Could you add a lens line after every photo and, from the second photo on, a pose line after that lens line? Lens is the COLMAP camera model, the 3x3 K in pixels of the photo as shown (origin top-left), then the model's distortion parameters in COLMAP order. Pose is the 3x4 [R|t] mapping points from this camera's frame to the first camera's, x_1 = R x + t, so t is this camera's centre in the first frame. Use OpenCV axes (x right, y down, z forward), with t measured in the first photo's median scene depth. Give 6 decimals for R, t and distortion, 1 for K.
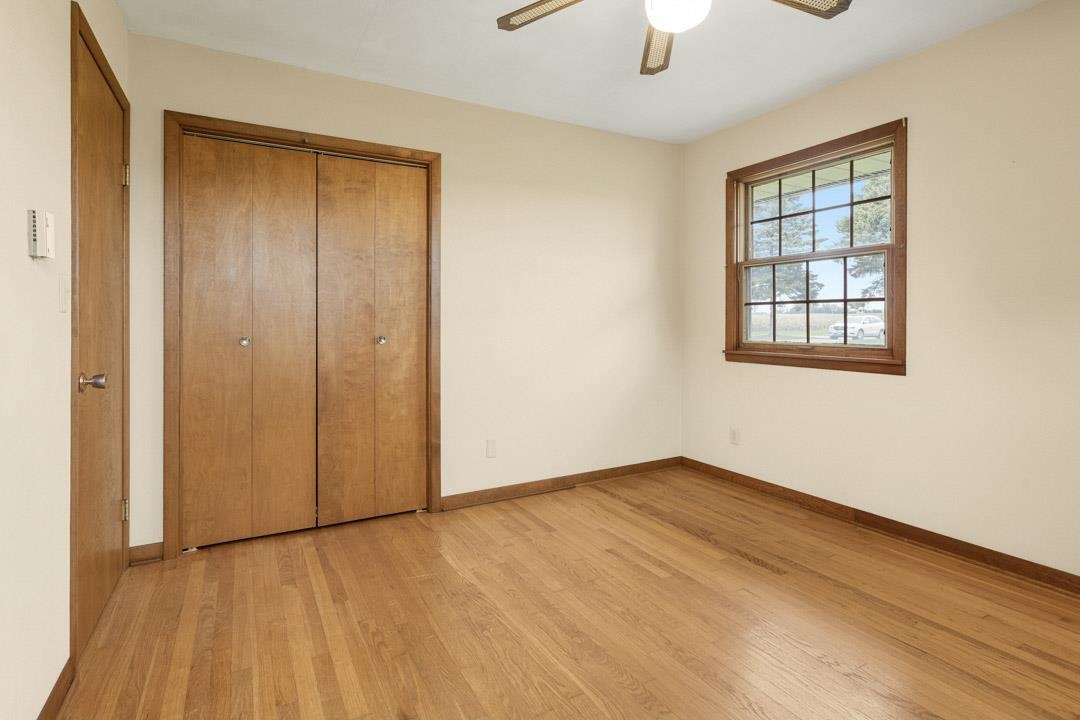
lens RADIAL K [[542.1, 0, 522.5], [0, 542.1, 312.8], [0, 0, 1]] dist [-0.001016, 0.000035]
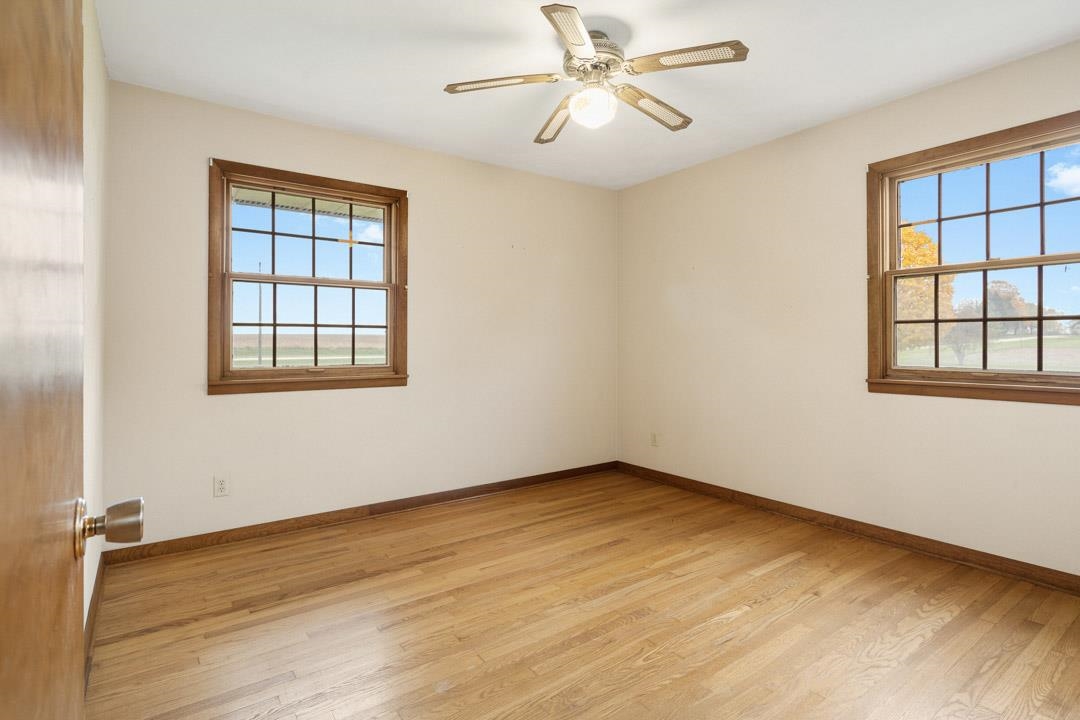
lens RADIAL K [[554.1, 0, 555.3], [0, 554.1, 331.0], [0, 0, 1]] dist [-0.001062, 0.000847]
pose [[-0.159250, 0.022857, 0.986974, -0.655423], [-0.013047, 0.999596, -0.025254, 0.011526], [-0.987152, -0.016899, -0.158888, 0.818857]]
